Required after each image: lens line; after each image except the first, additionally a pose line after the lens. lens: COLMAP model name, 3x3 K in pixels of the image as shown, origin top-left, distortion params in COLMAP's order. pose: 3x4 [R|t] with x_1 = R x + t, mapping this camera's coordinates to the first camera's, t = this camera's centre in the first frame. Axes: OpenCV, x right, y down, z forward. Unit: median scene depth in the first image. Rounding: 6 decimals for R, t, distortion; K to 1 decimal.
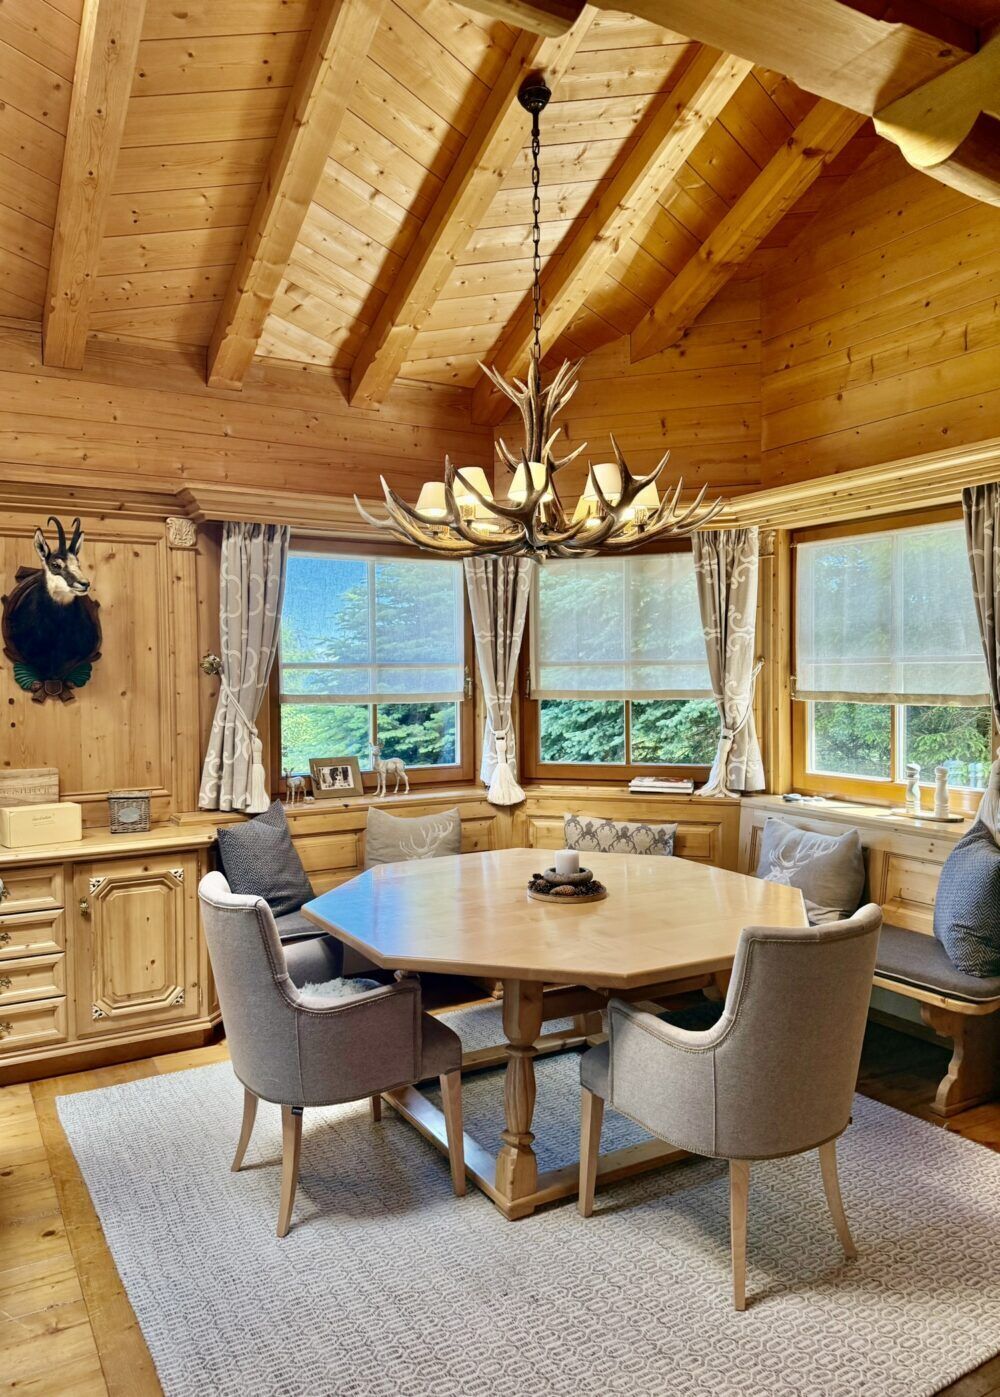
lens RADIAL K [[974.5, 0, 497.8], [0, 974.5, 699.1], [0, 0, 1]] dist [0.037052, -0.011171]
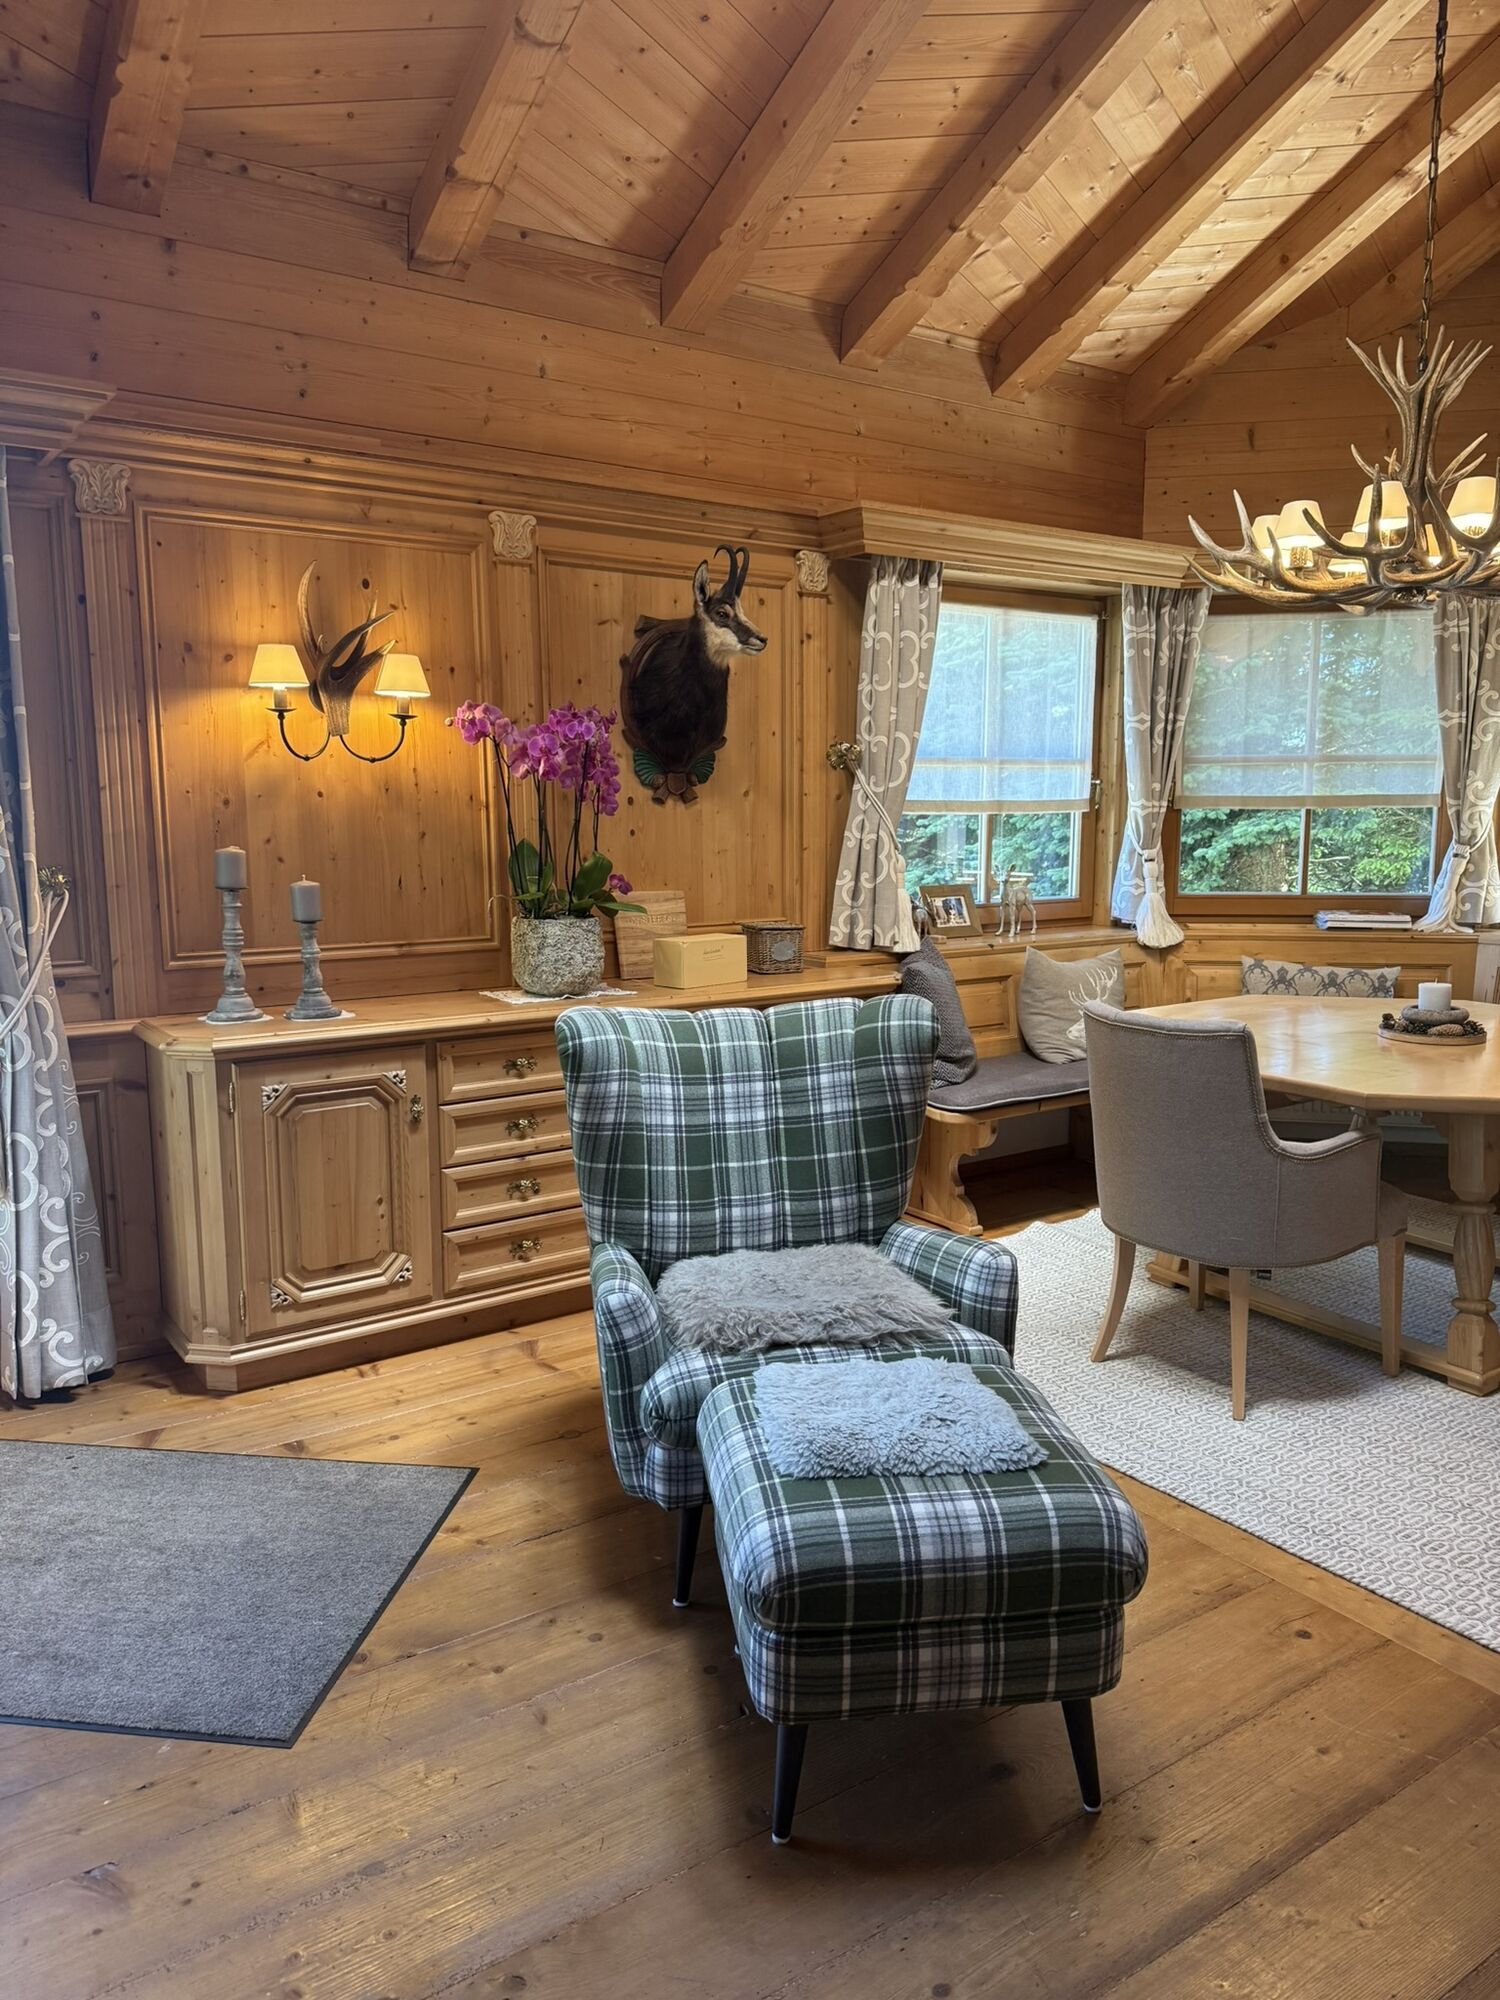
lens RADIAL K [[1427.4, 0, 749.9], [0, 1427.4, 1007.4], [0, 0, 1]] dist [0.042273, -0.027642]
pose [[0.995507, -0.009742, 0.094183, -0.468627], [-0.000885, 0.993692, 0.112136, 0.033598], [-0.094682, -0.111716, 0.989219, -0.093163]]
